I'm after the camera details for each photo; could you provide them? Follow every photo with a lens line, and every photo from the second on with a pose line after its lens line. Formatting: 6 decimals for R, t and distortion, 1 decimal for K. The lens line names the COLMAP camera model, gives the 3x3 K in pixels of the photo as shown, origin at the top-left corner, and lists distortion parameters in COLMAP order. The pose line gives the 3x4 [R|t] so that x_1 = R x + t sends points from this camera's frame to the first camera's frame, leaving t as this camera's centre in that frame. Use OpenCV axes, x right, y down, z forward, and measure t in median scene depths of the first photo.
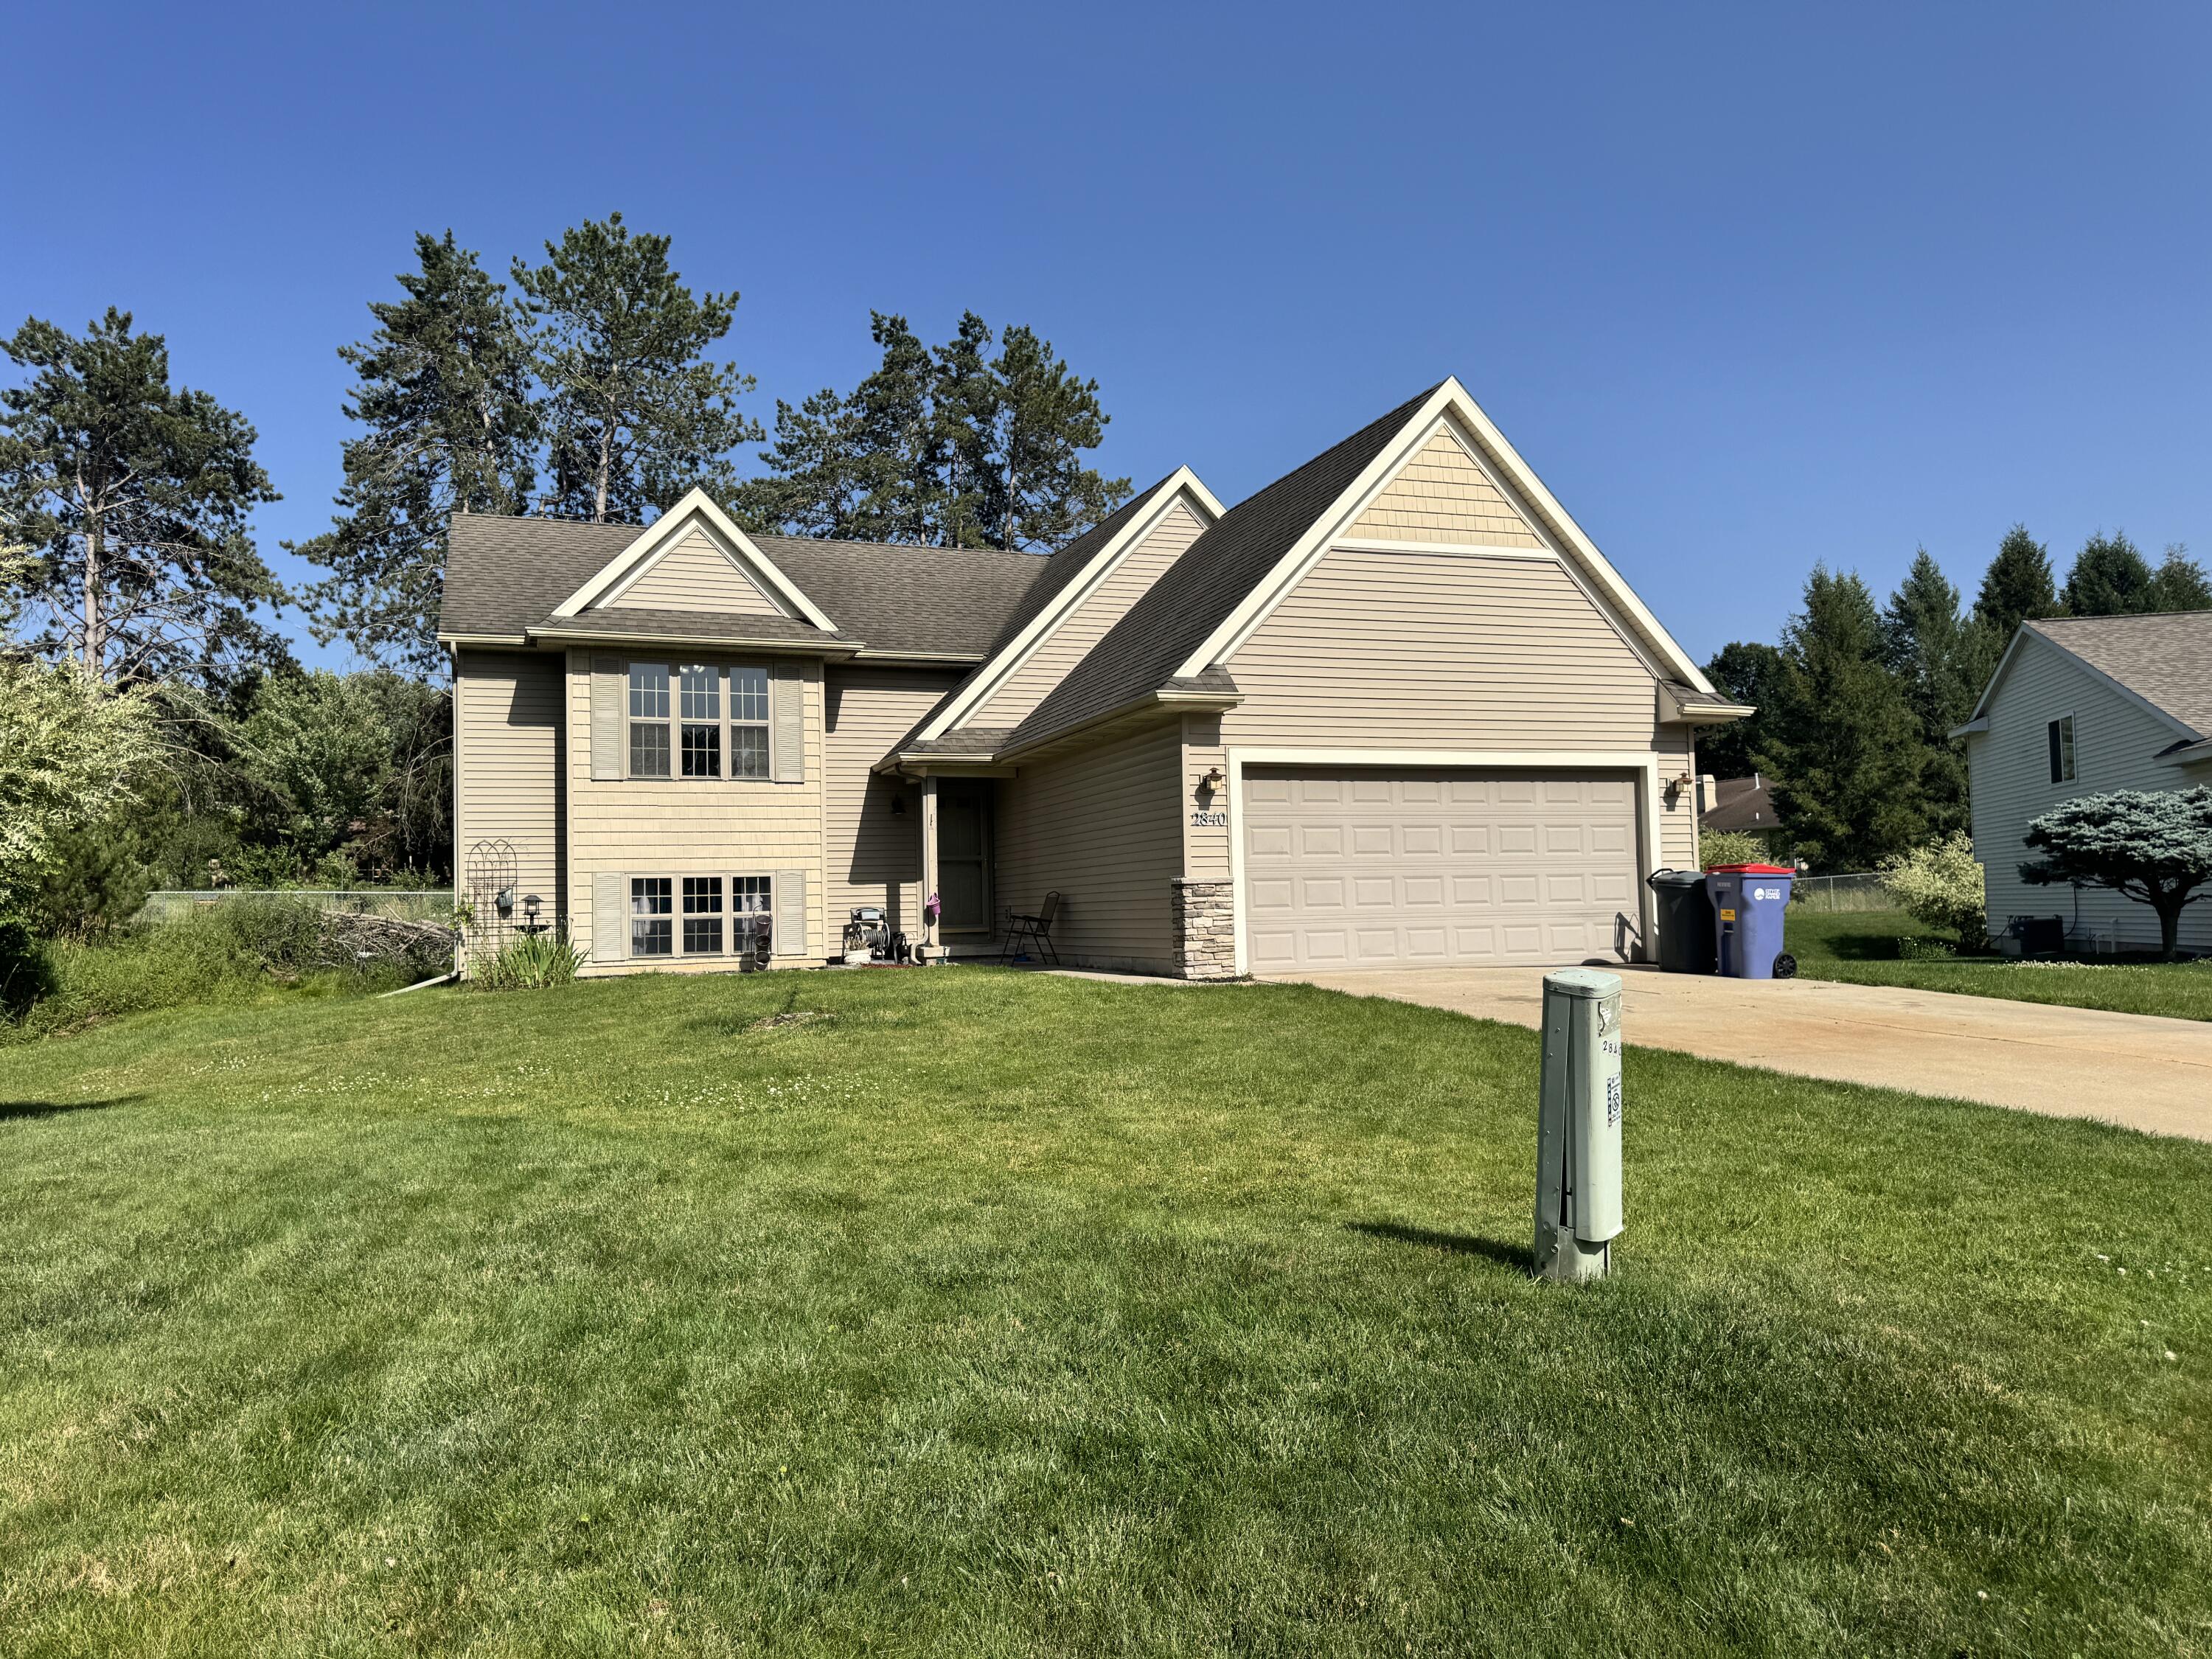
lens RADIAL K [[1575.4, 0, 1100.8], [0, 1575.4, 840.6], [0, 0, 1]] dist [0.156594, -0.370480]
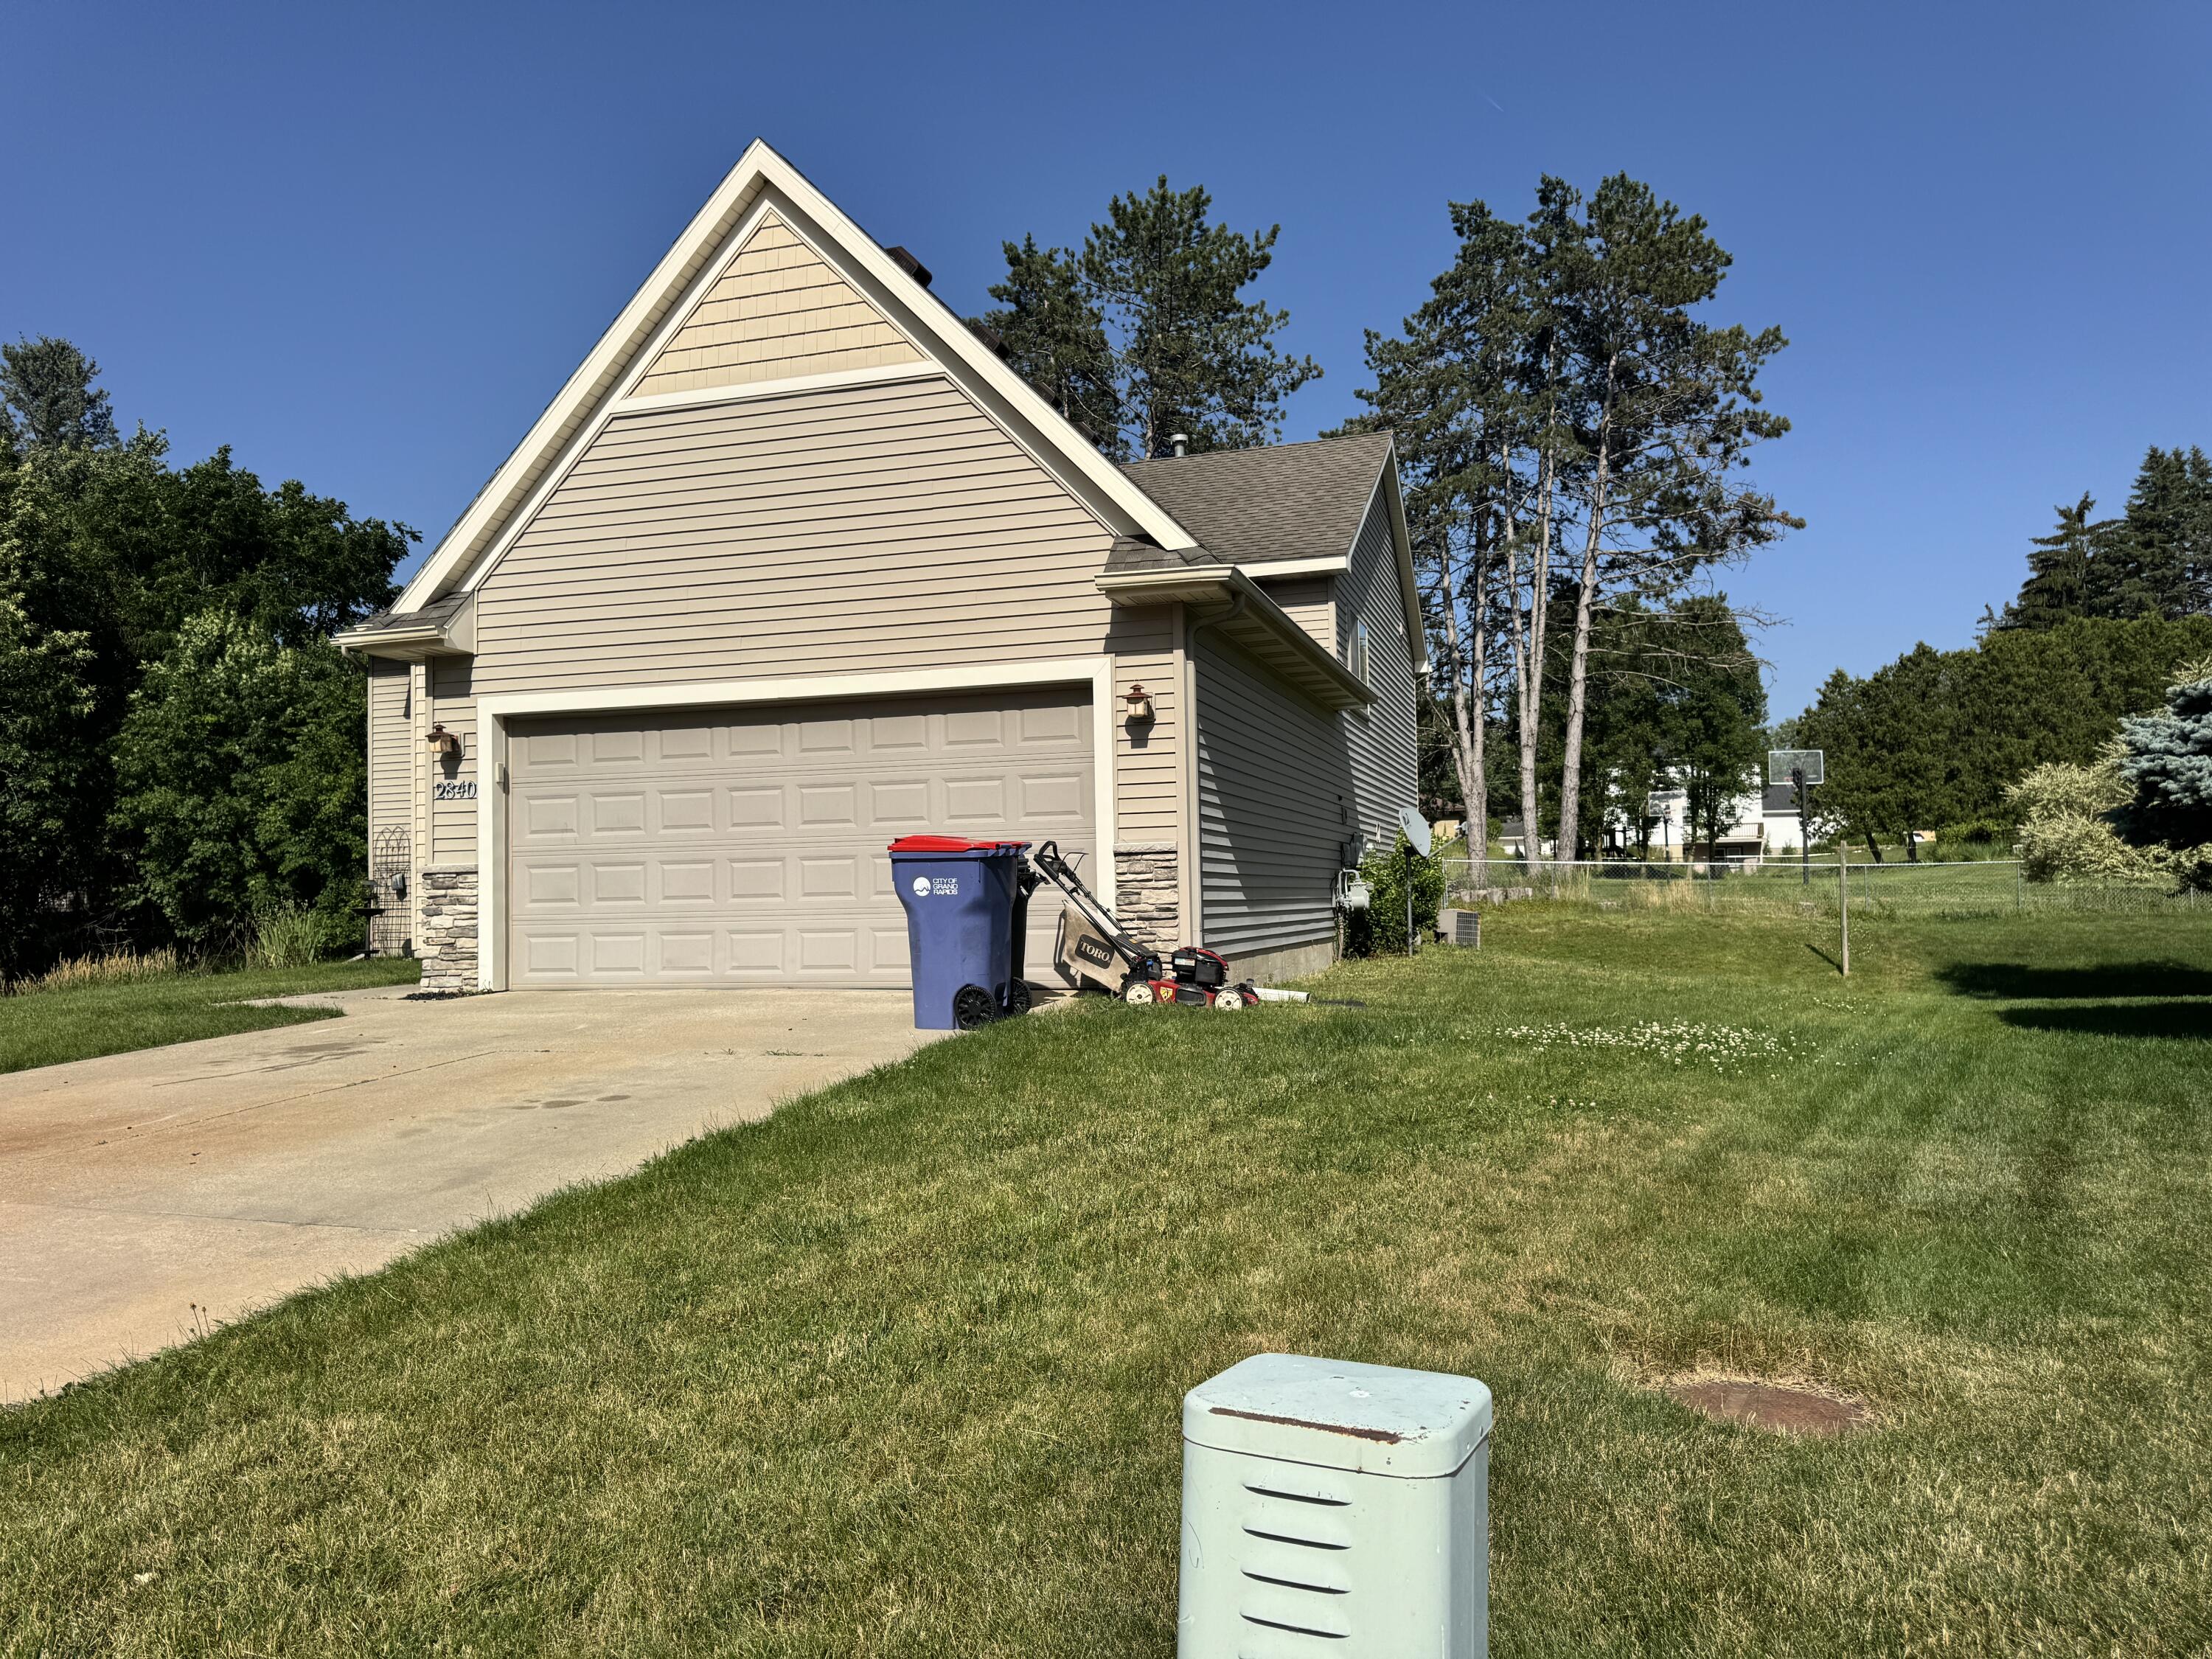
lens RADIAL K [[1575.4, 0, 1100.8], [0, 1575.4, 840.6], [0, 0, 1]] dist [0.156594, -0.370480]
pose [[0.788774, -0.015040, -0.614499, 0.642434], [0.030414, 0.999431, 0.014577, 0.007518], [0.613930, -0.030187, 0.788783, 0.449999]]
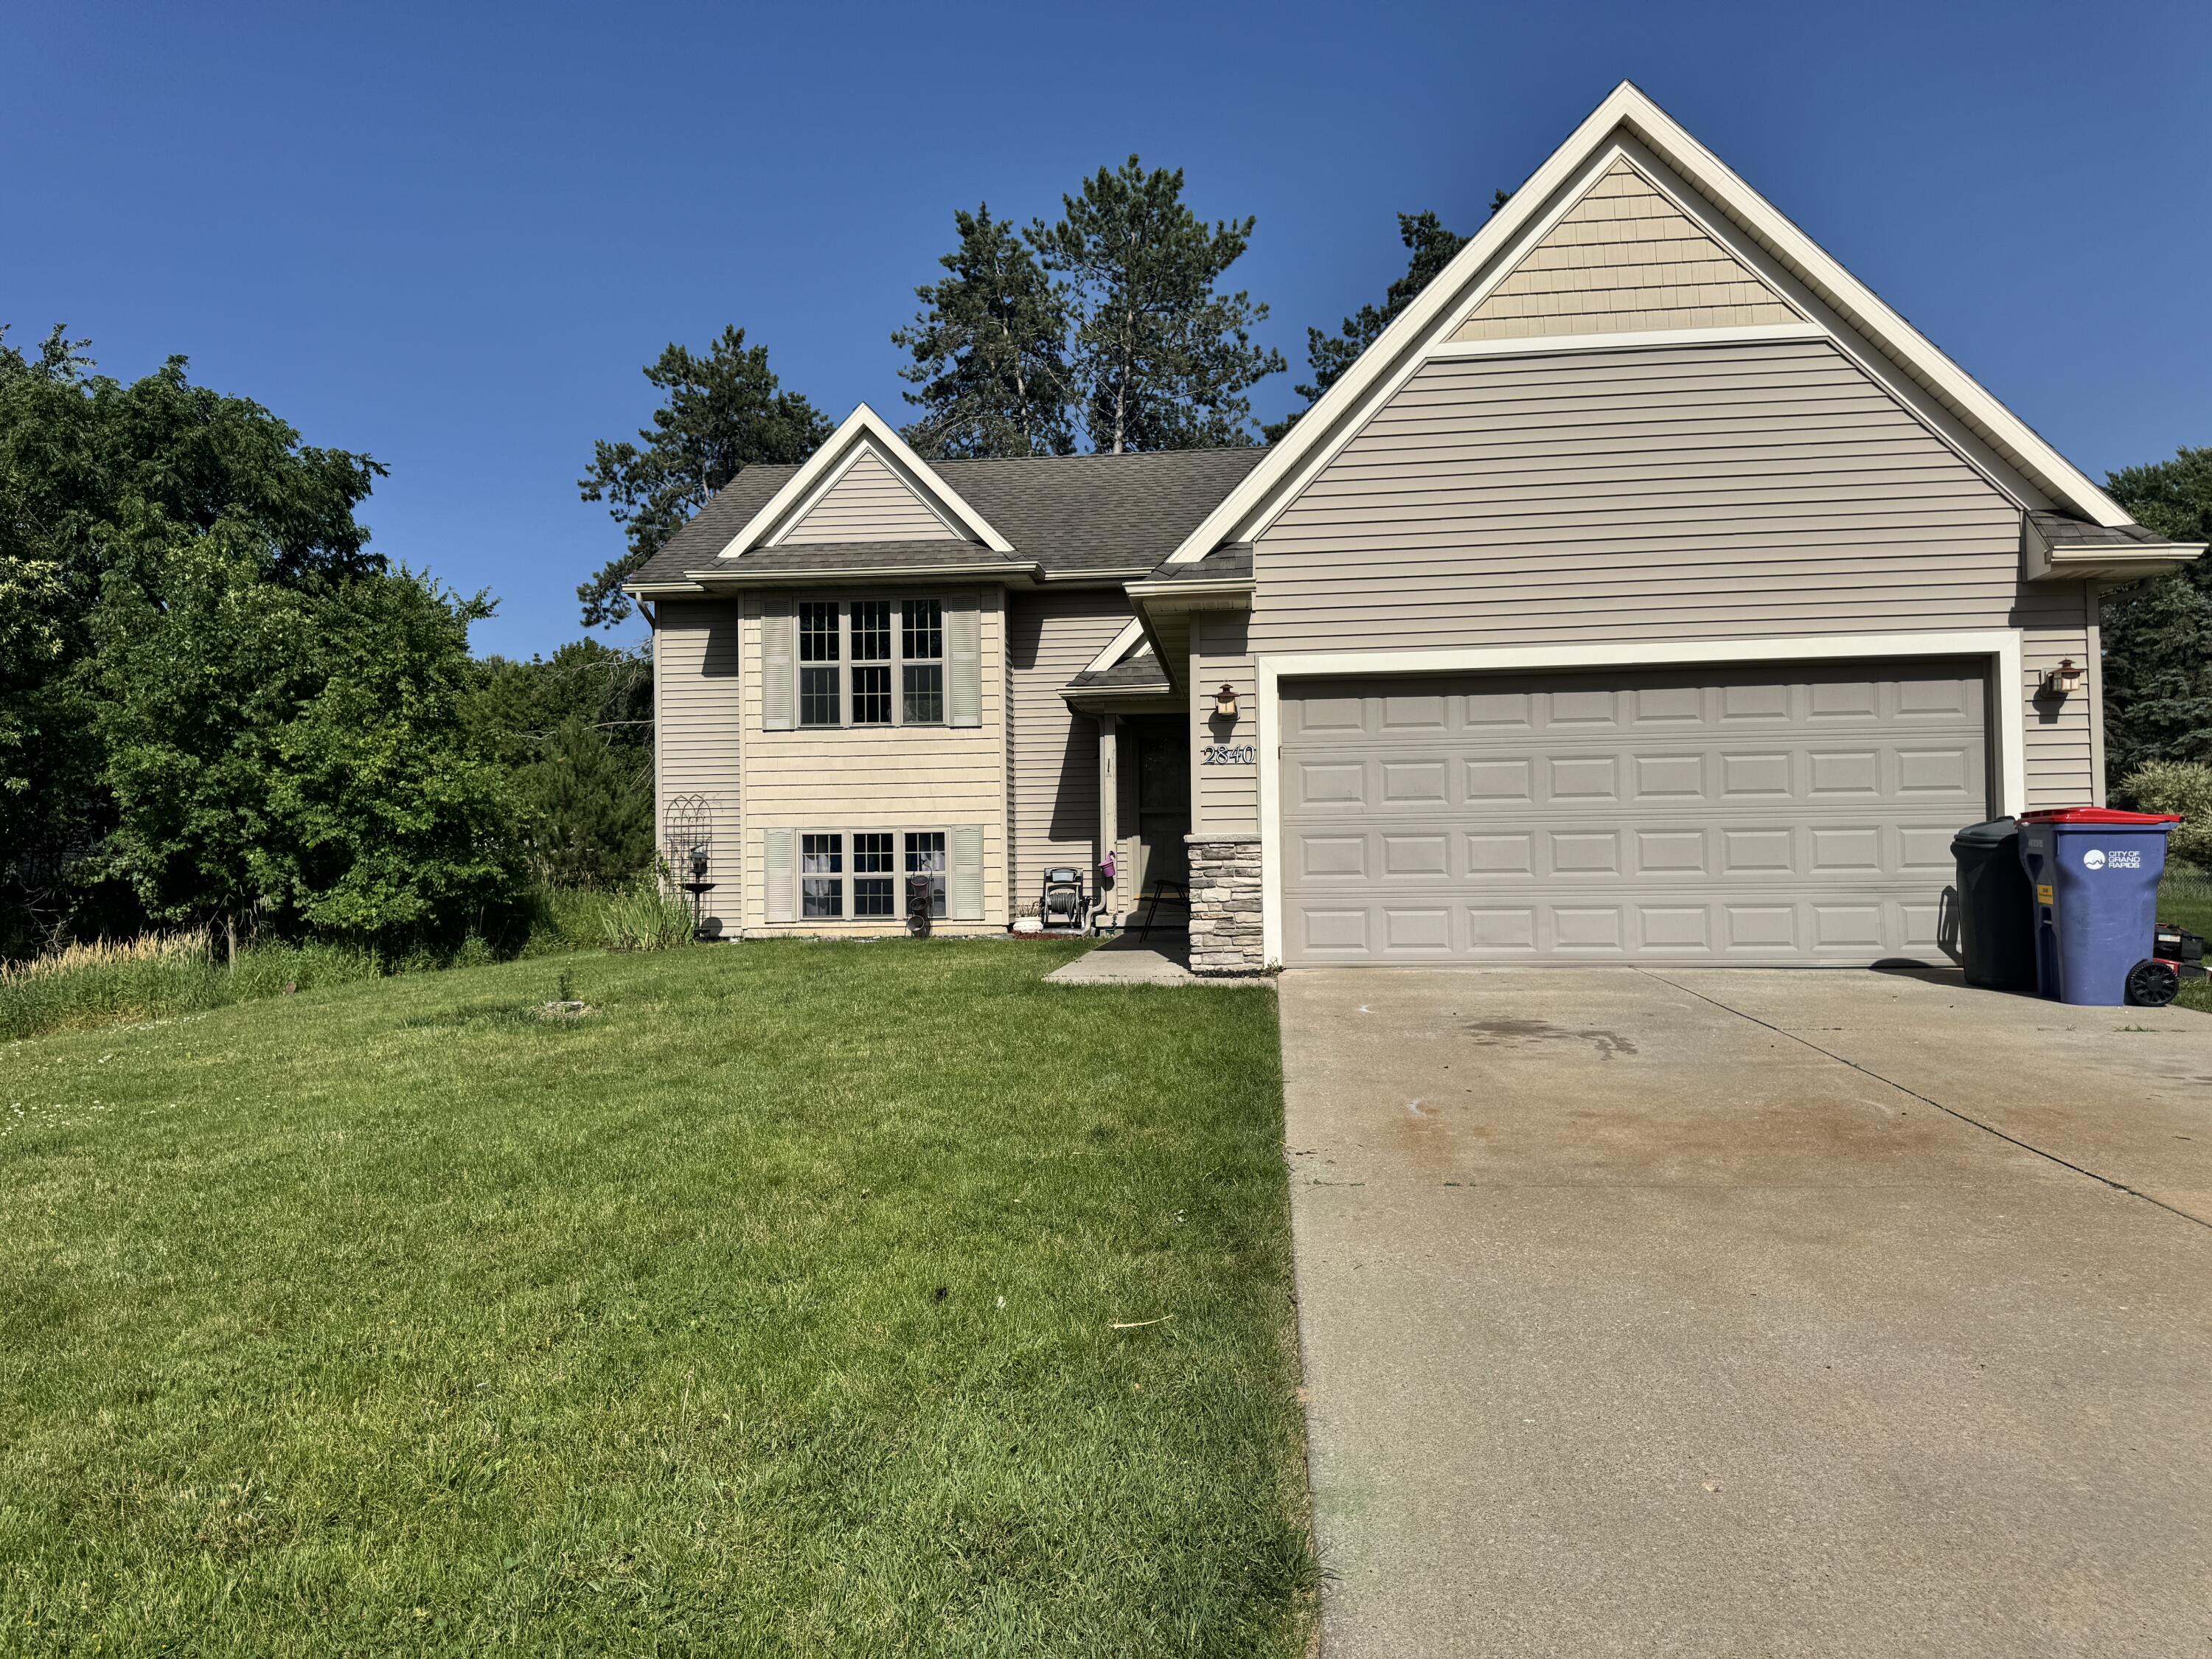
lens RADIAL K [[1559.2, 0, 1100.8], [0, 1559.2, 836.5], [0, 0, 1]] dist [0.133697, -0.212912]
pose [[0.896321, -0.001809, -0.443403, 0.268120], [0.014479, 0.999578, 0.025191, 0.004175], [0.443170, -0.028999, 0.895968, 0.252284]]
